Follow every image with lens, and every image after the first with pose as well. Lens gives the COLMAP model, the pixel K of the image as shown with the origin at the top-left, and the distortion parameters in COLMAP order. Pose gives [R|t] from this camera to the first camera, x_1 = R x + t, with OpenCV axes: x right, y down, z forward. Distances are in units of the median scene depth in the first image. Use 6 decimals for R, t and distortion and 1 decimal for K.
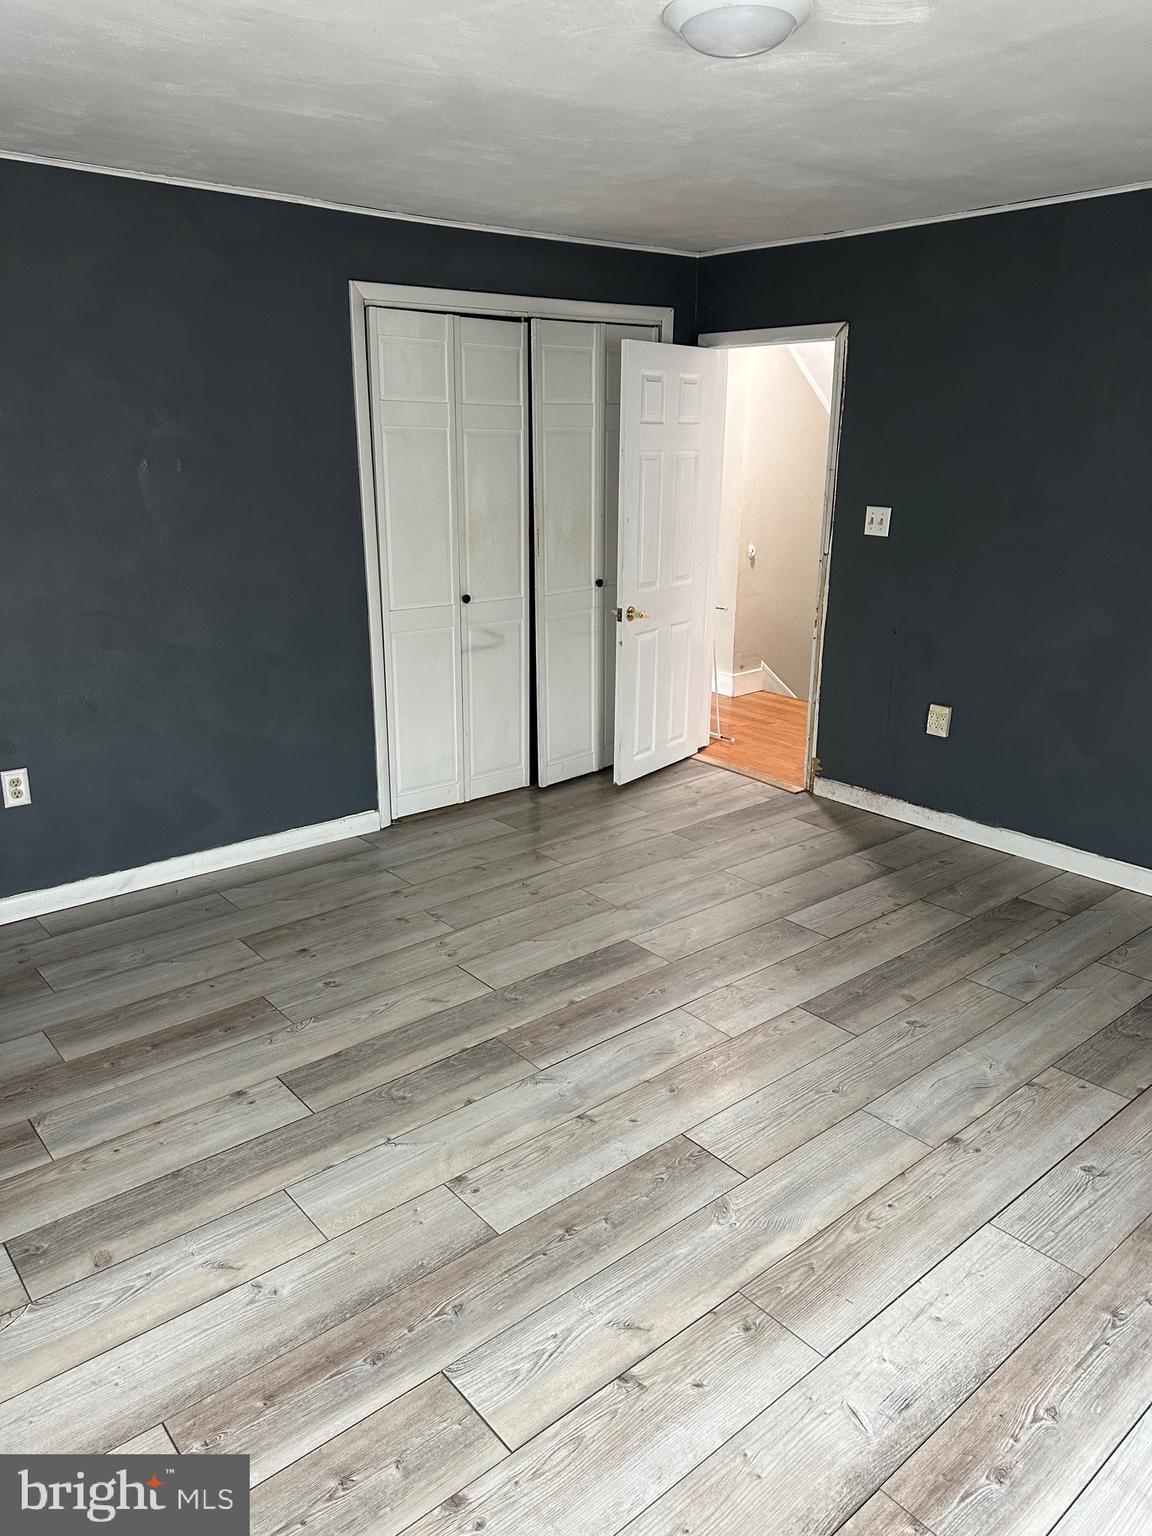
lens RADIAL K [[1054.7, 0, 566.3], [0, 1054.7, 763.6], [0, 0, 1]] dist [0.149504, -0.206152]
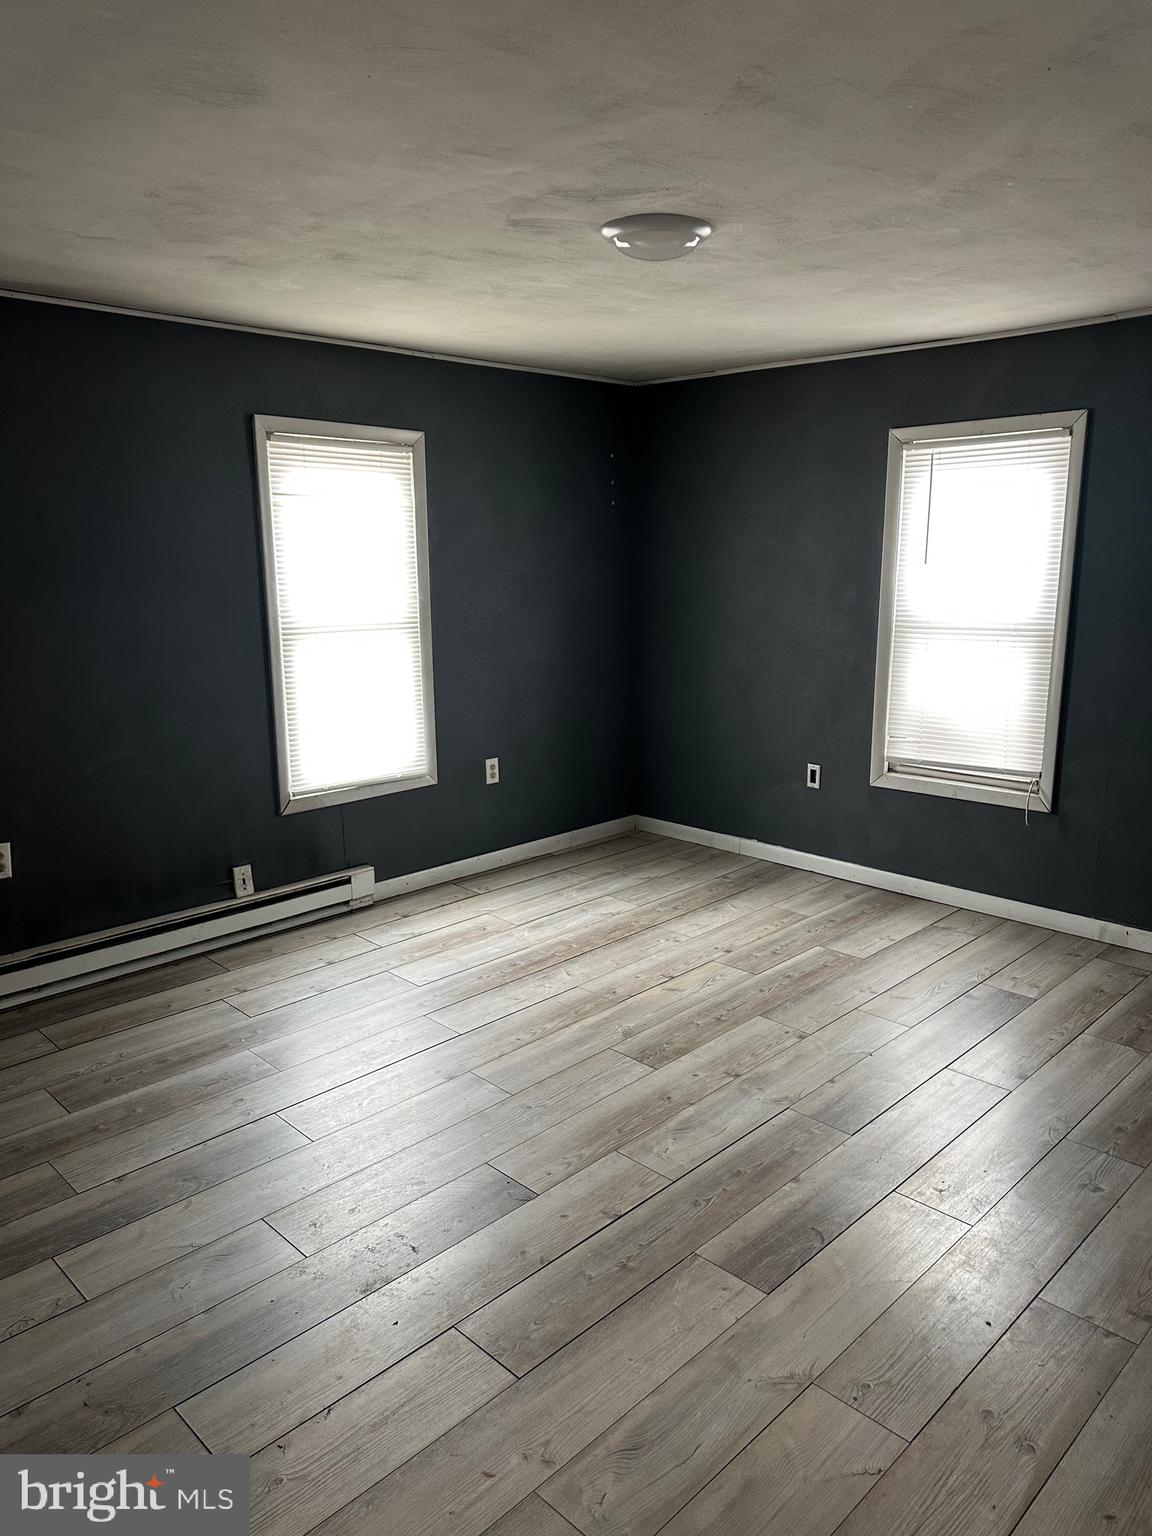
lens RADIAL K [[1050.9, 0, 577.4], [0, 1050.9, 784.1], [0, 0, 1]] dist [0.114417, -0.213742]
pose [[-0.995763, 0.023674, -0.088858, 0.326663], [-0.022875, 0.872145, 0.488712, -0.618255], [0.089067, 0.488674, -0.867908, 2.044992]]
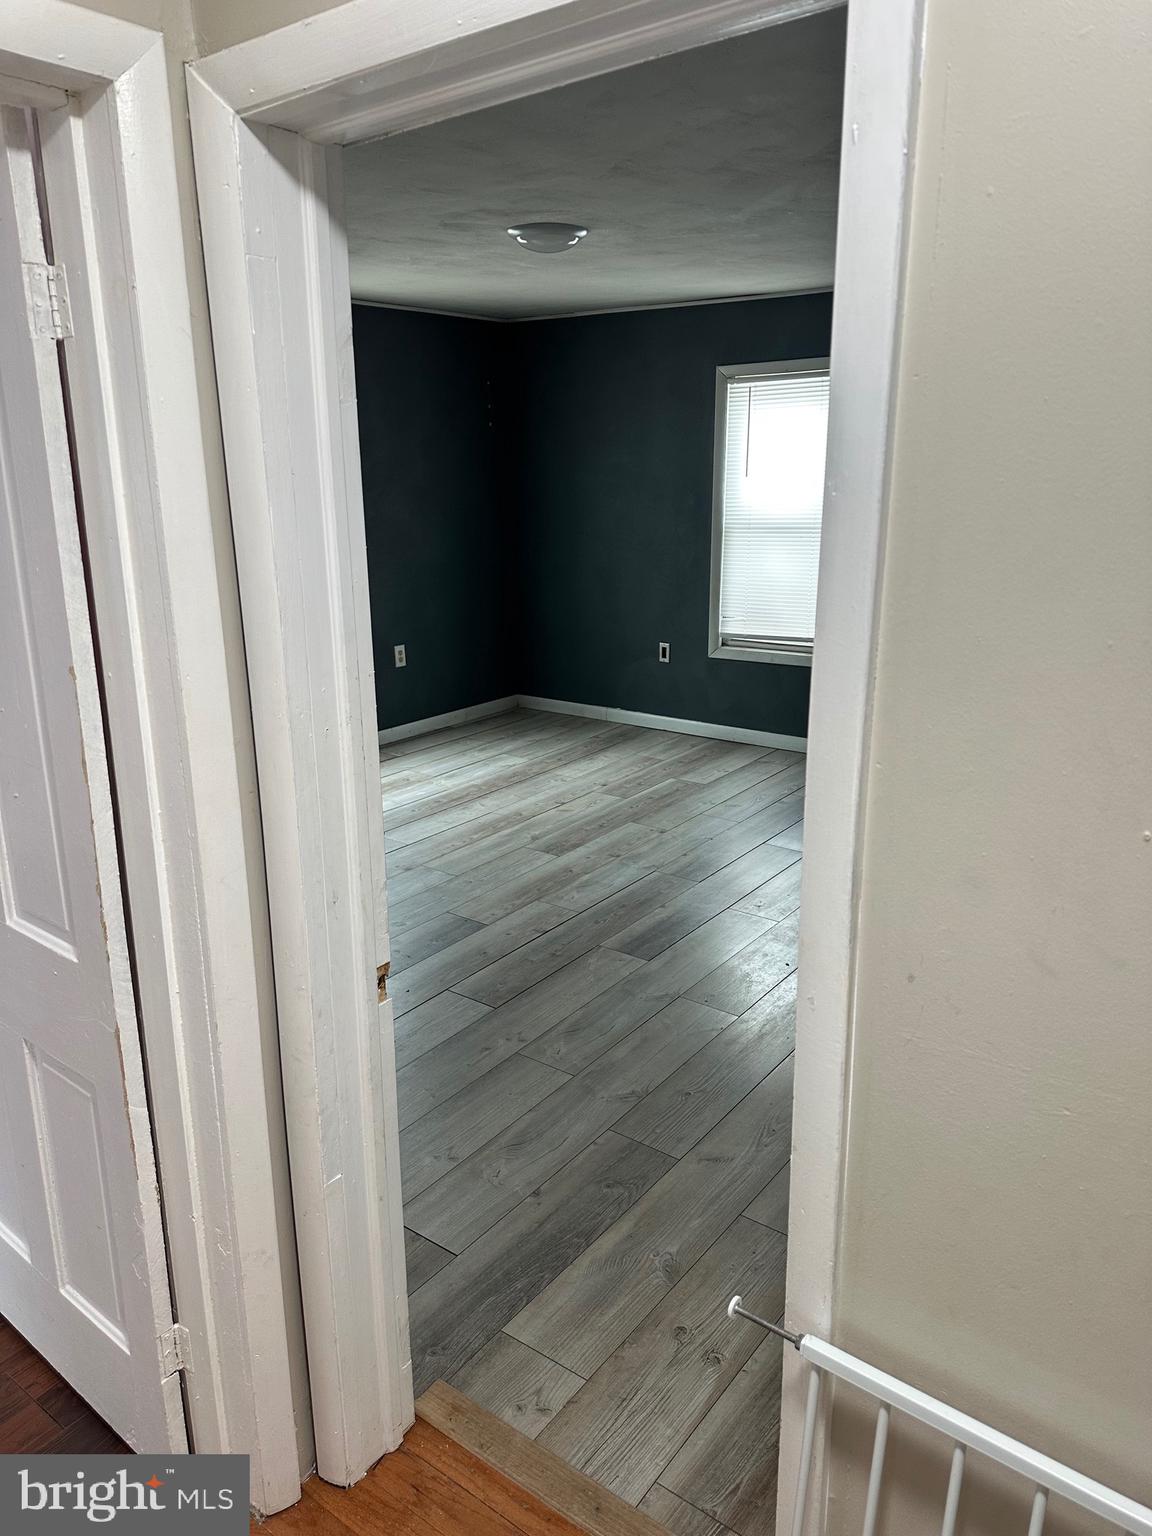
lens RADIAL K [[1054.7, 0, 566.3], [0, 1054.7, 763.6], [0, 0, 1]] dist [0.149504, -0.206152]
pose [[-0.973741, 0.068953, -0.216967, 0.492085], [-0.058629, 0.844934, 0.531648, -0.757539], [0.219981, 0.530408, -0.818704, 2.483374]]
